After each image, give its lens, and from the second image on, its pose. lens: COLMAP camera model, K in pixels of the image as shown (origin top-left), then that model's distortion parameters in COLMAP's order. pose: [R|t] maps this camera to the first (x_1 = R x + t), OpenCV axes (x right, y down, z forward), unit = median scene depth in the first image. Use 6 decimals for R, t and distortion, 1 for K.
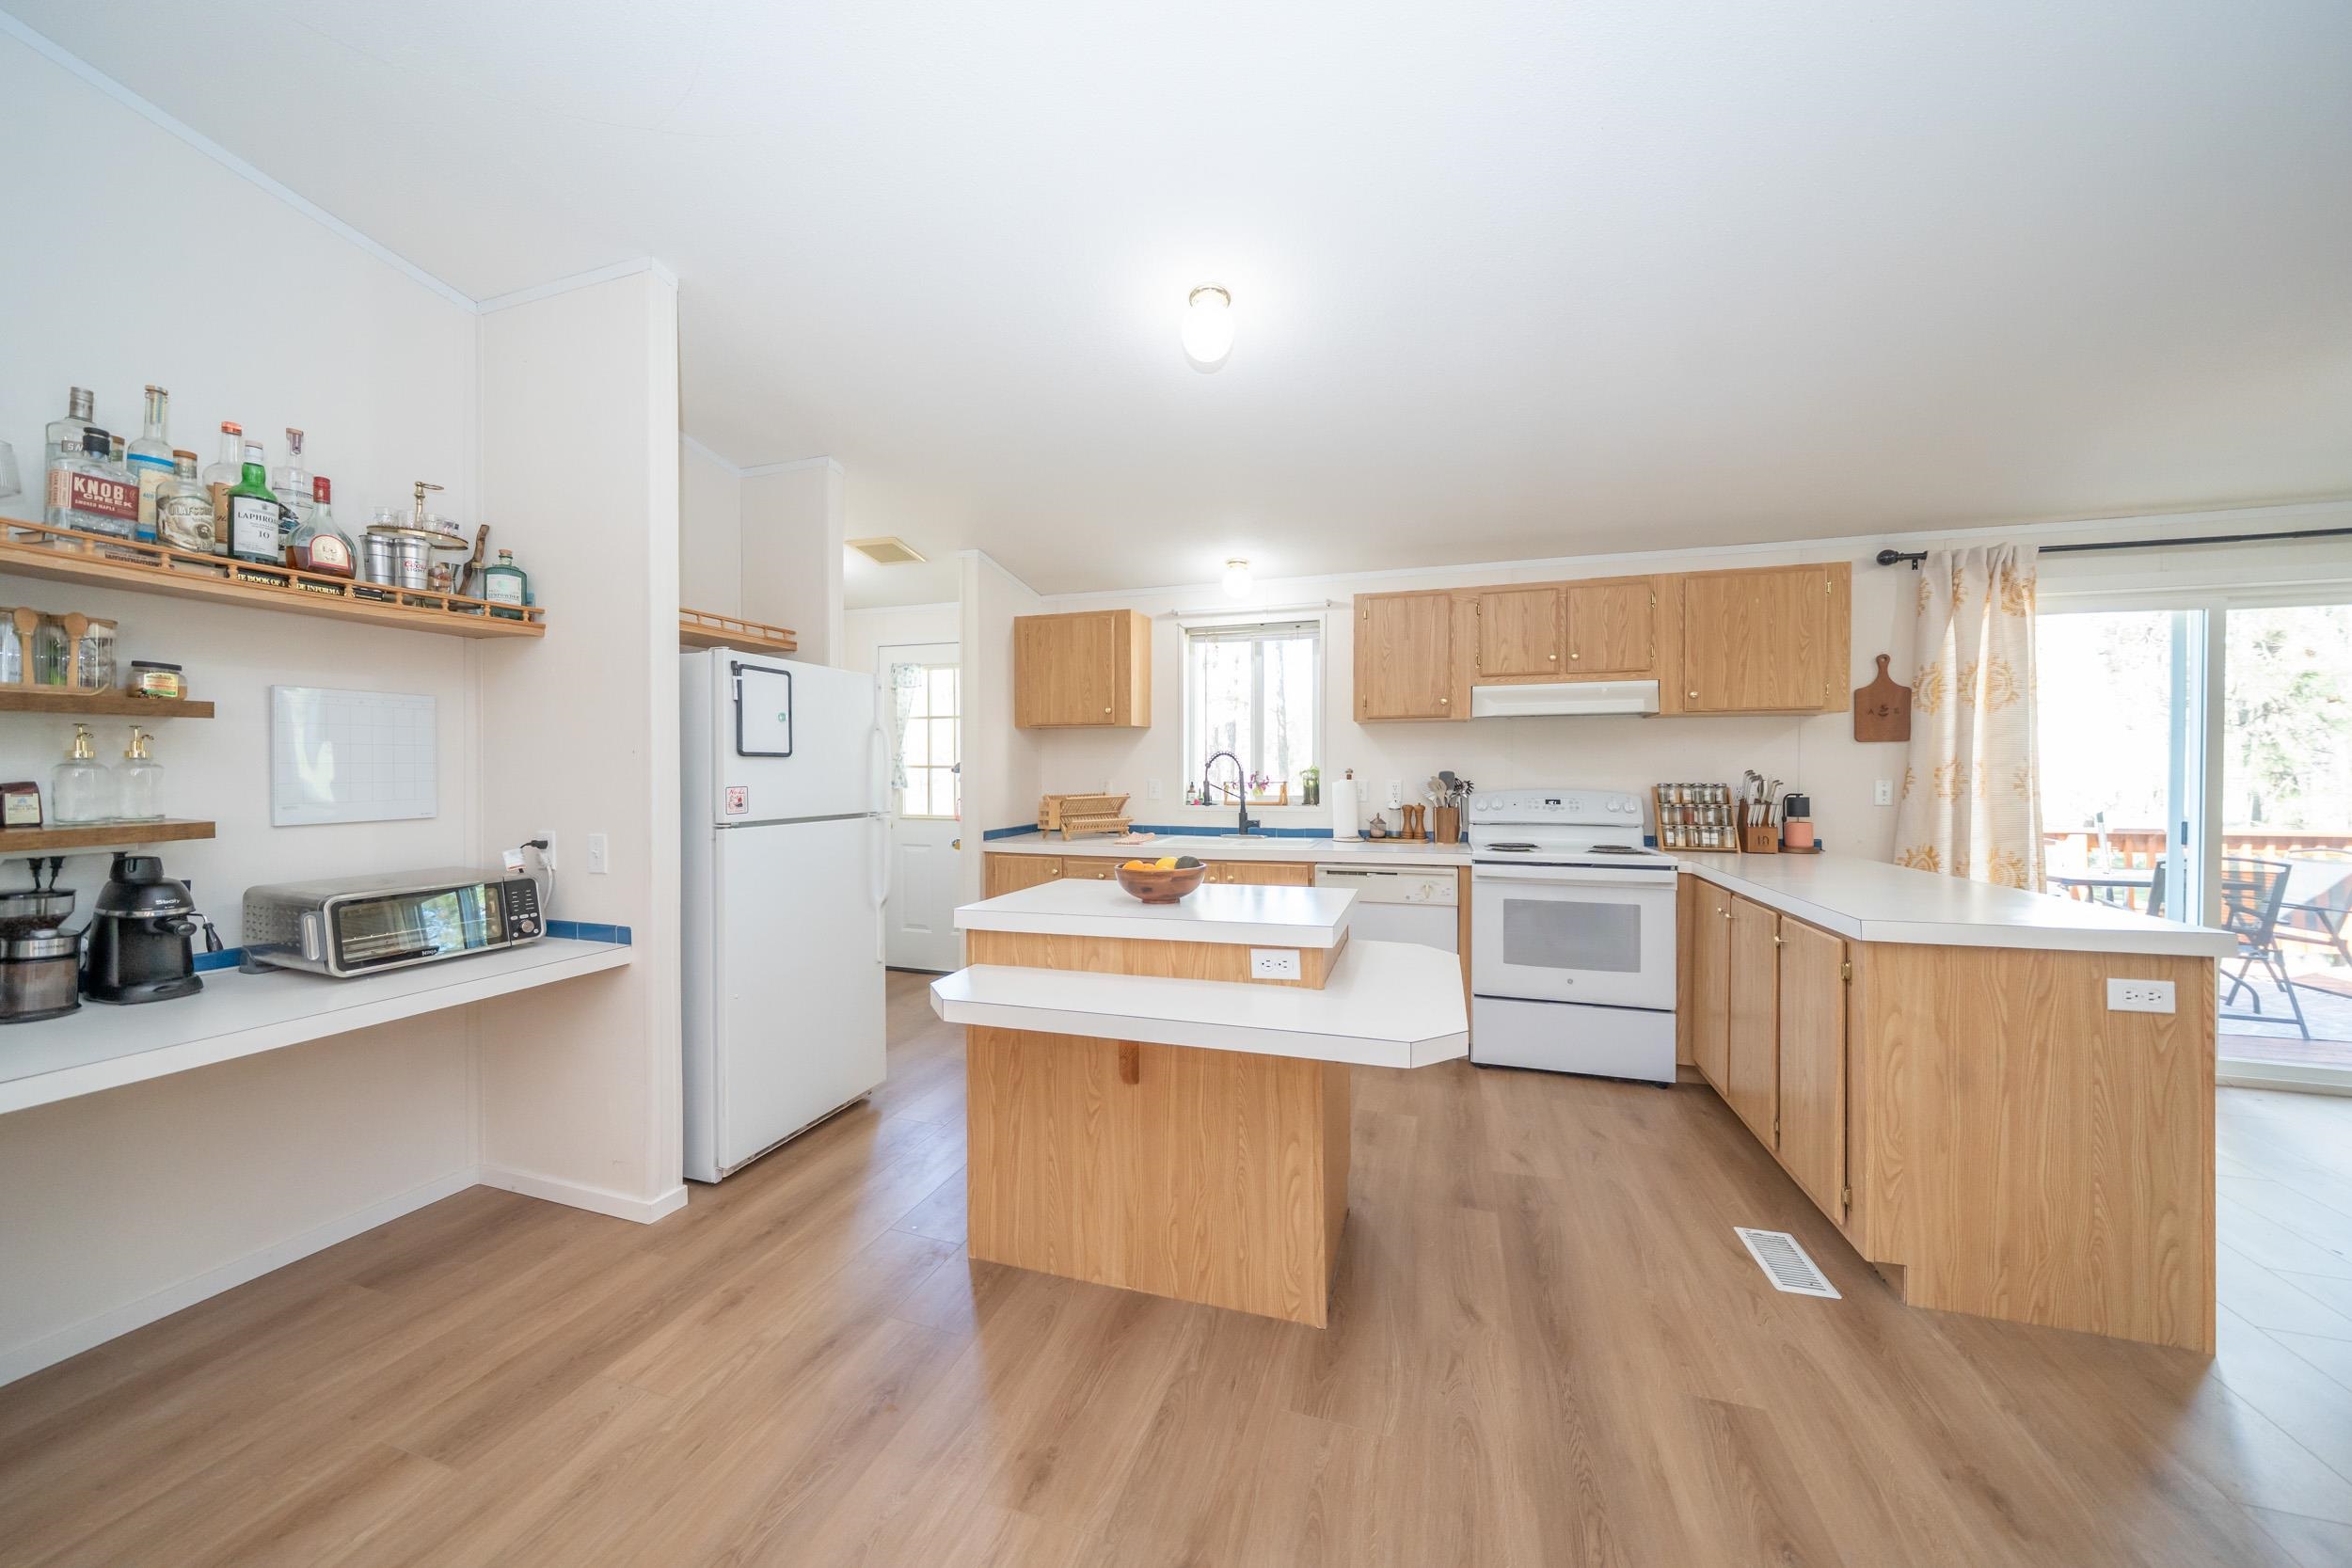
lens RADIAL K [[849.0, 0, 1199.4], [0, 849.0, 777.2], [0, 0, 1]] dist [-0.002986, -0.000163]
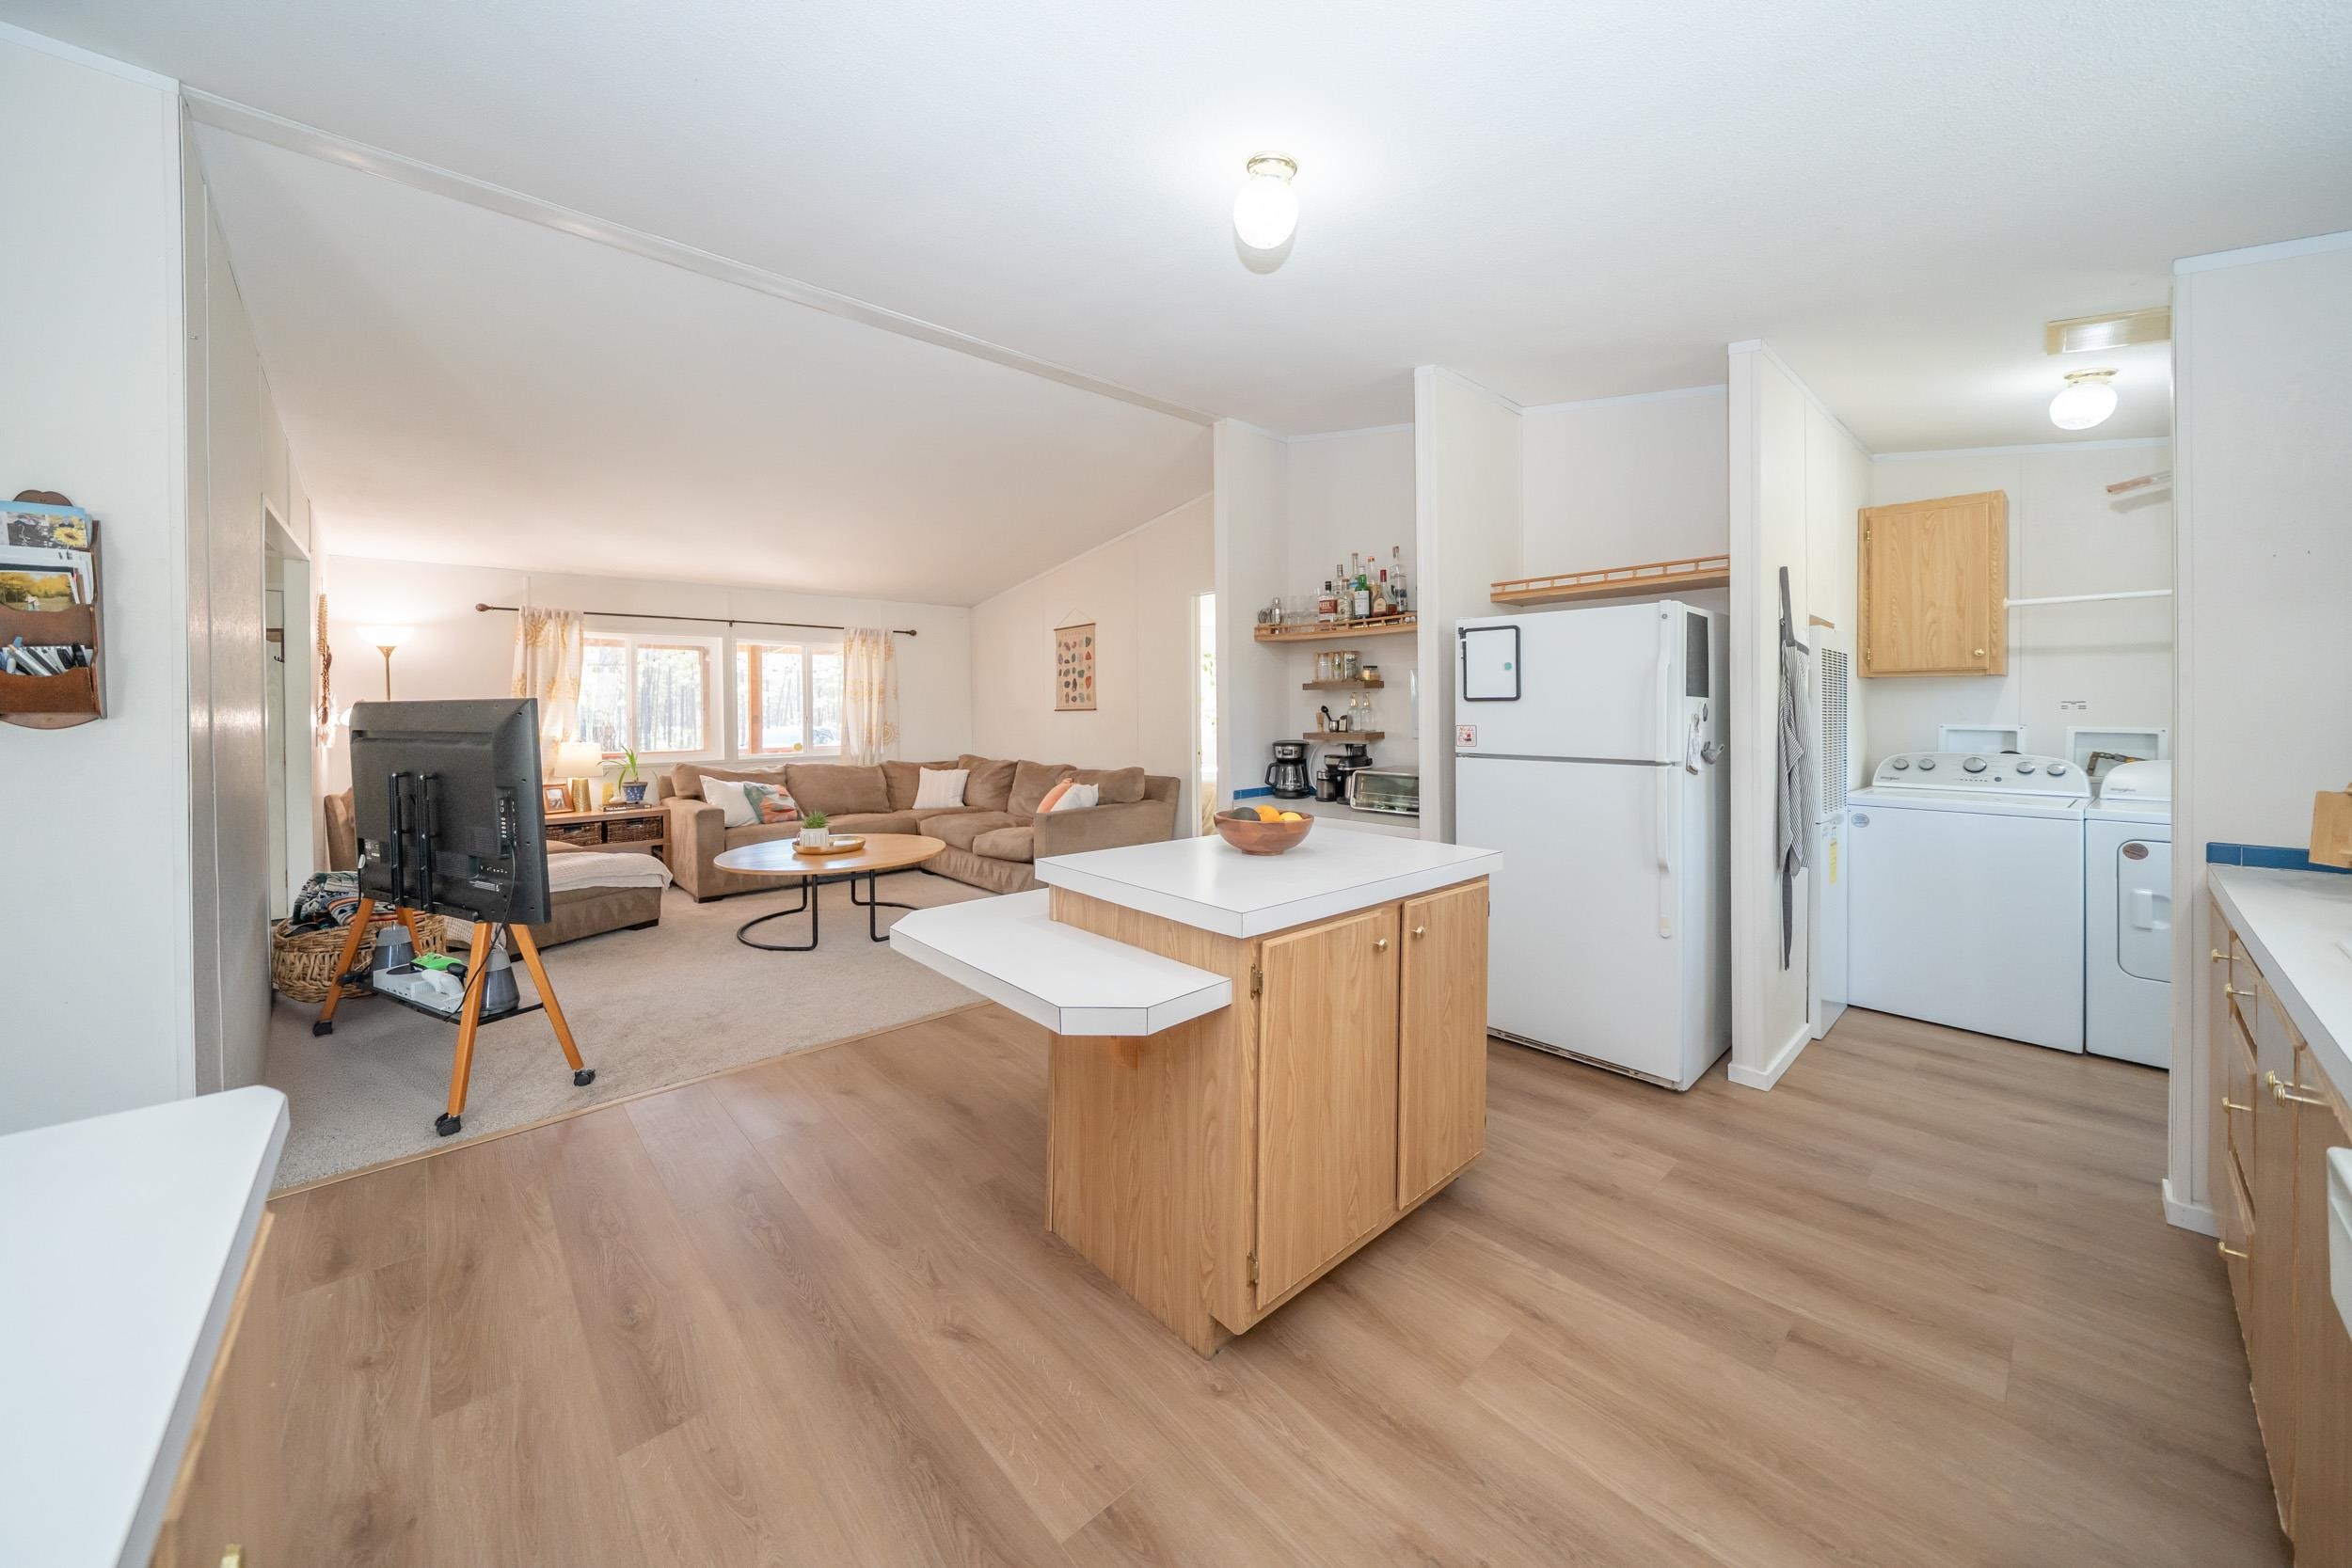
lens RADIAL K [[796.0, 0, 1149.2], [0, 796.0, 713.2], [0, 0, 1]] dist [-0.000165, -0.000043]
pose [[-0.535565, 0.009331, -0.844442, 0.486977], [-0.002053, 0.999922, 0.012351, -0.013964], [0.844491, 0.008348, -0.535504, 0.830782]]
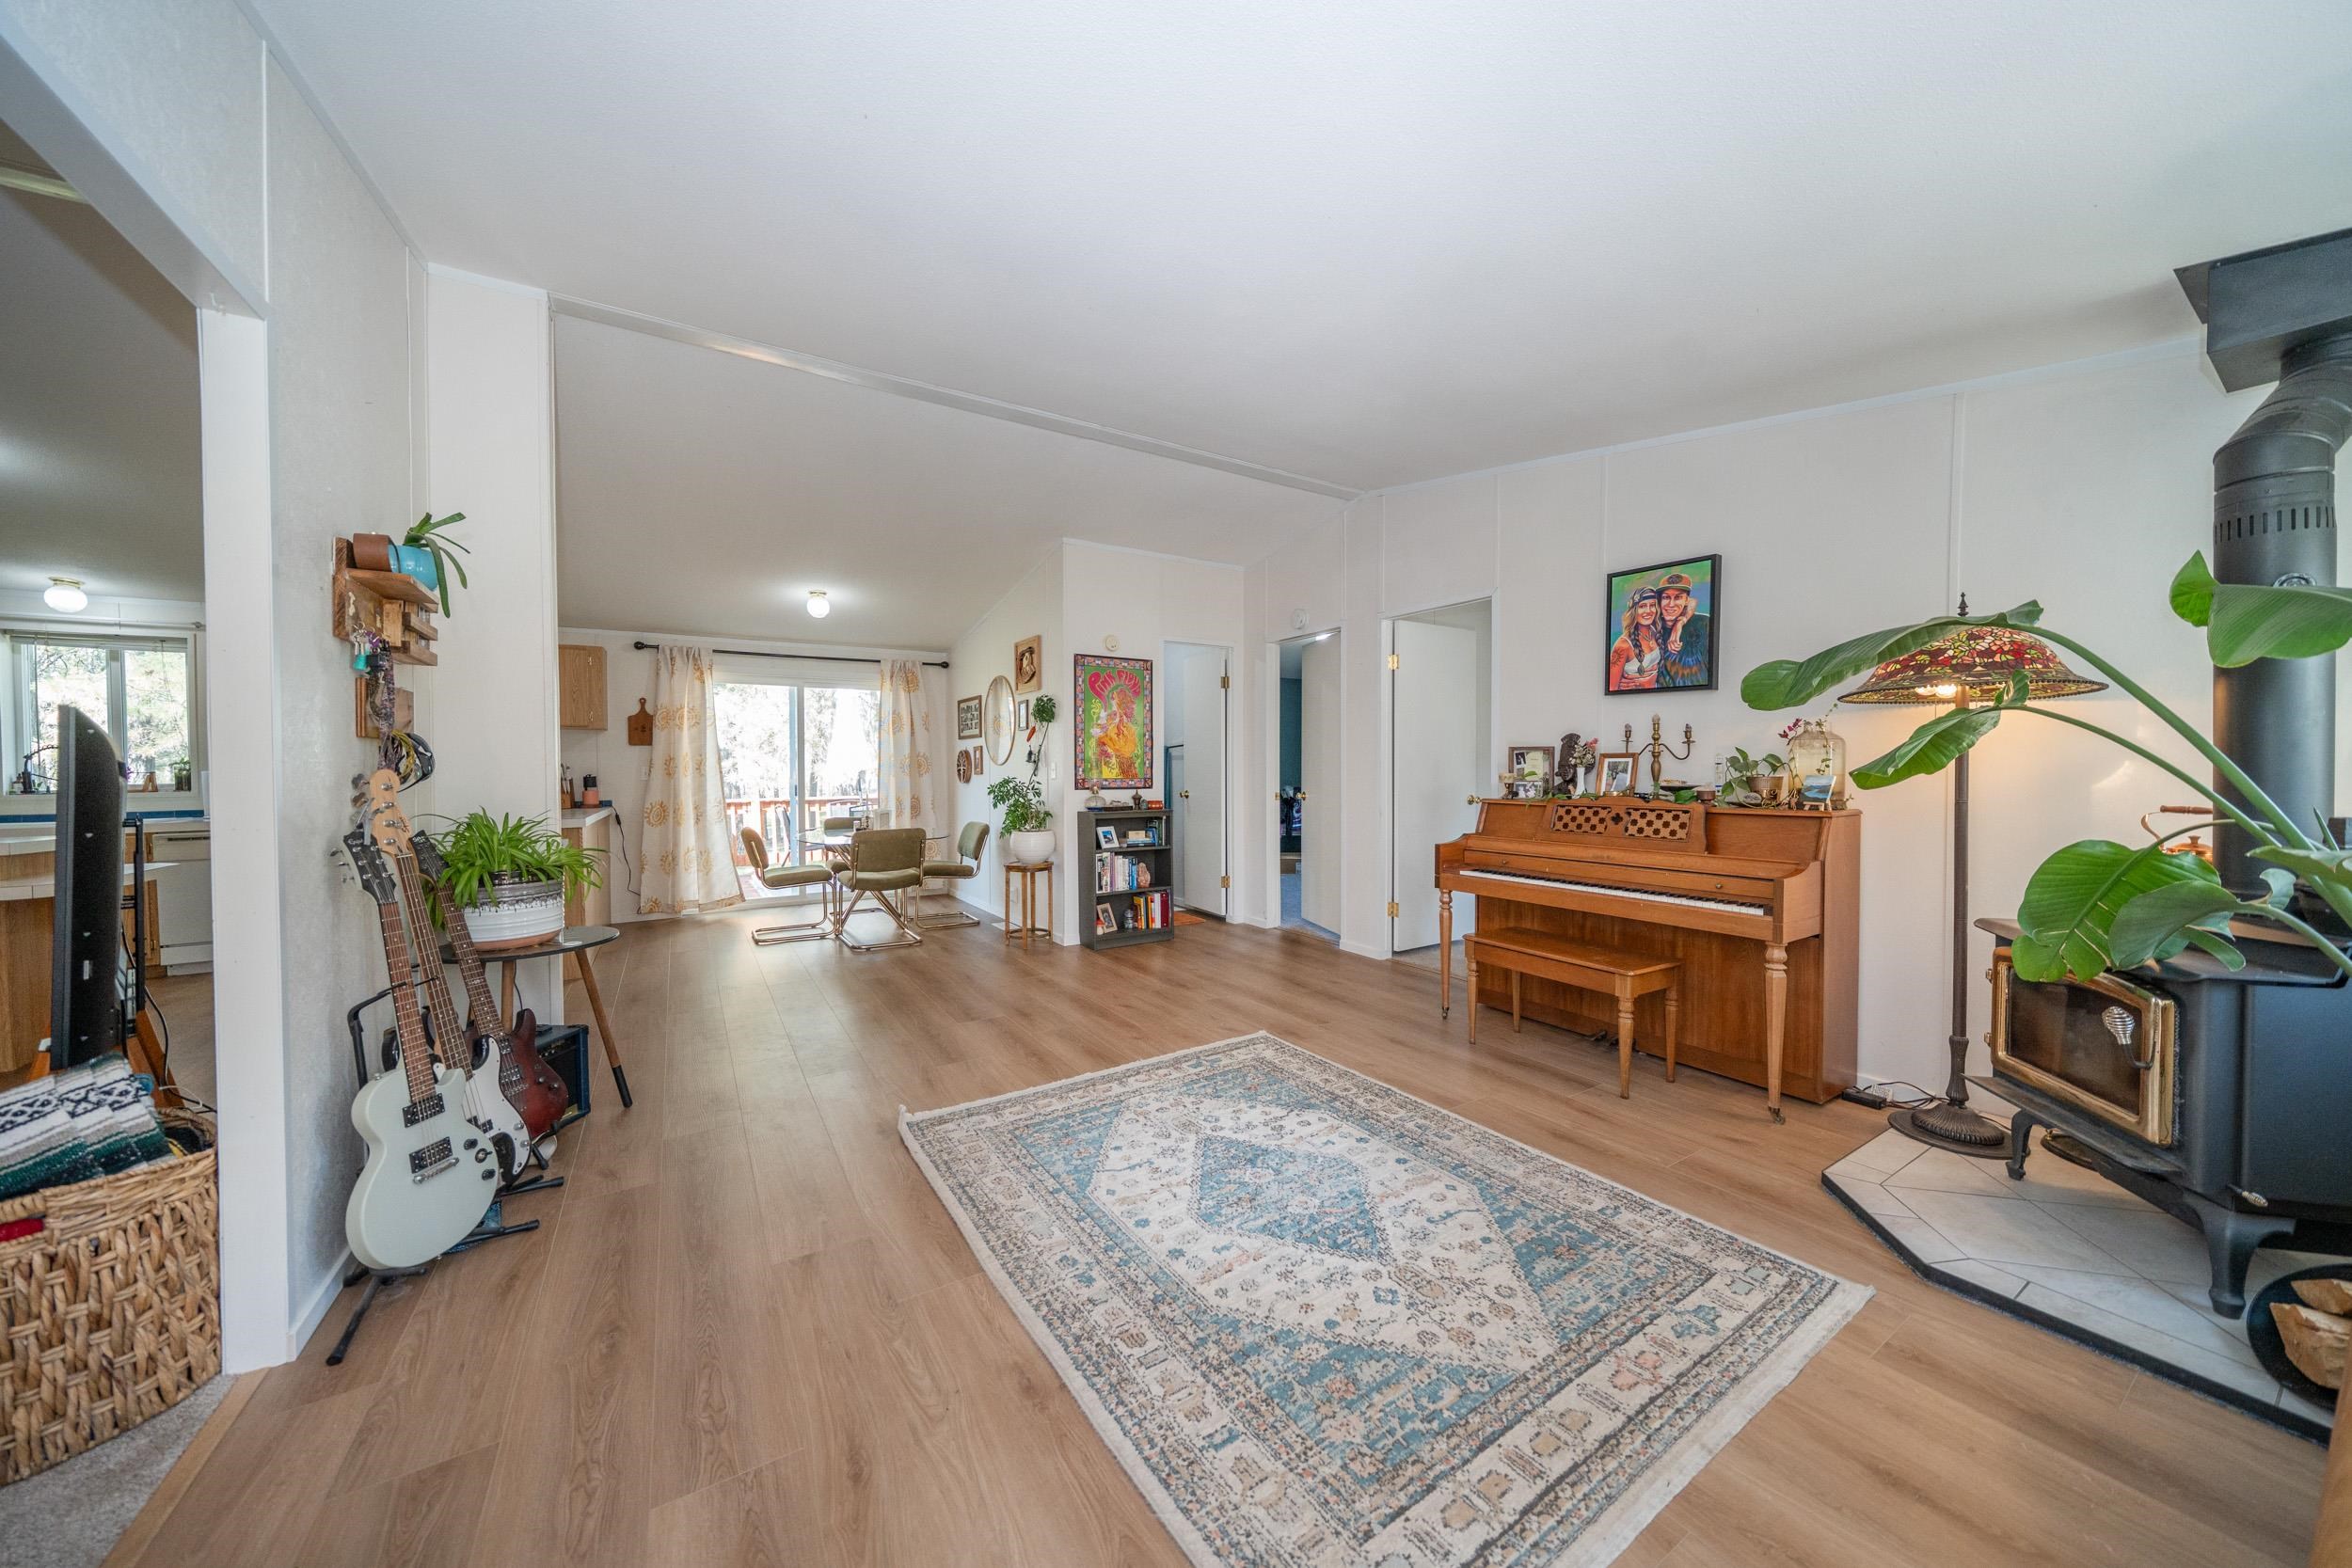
lens RADIAL K [[790.8, 0, 1178.9], [0, 790.8, 767.9], [0, 0, 1]] dist [-0.000587, -0.000049]
pose [[0.667322, -0.014958, 0.744619, 0.304739], [0.012083, 0.999884, 0.009257, 0.005539], [-0.744671, 0.002820, 0.667426, -1.004372]]
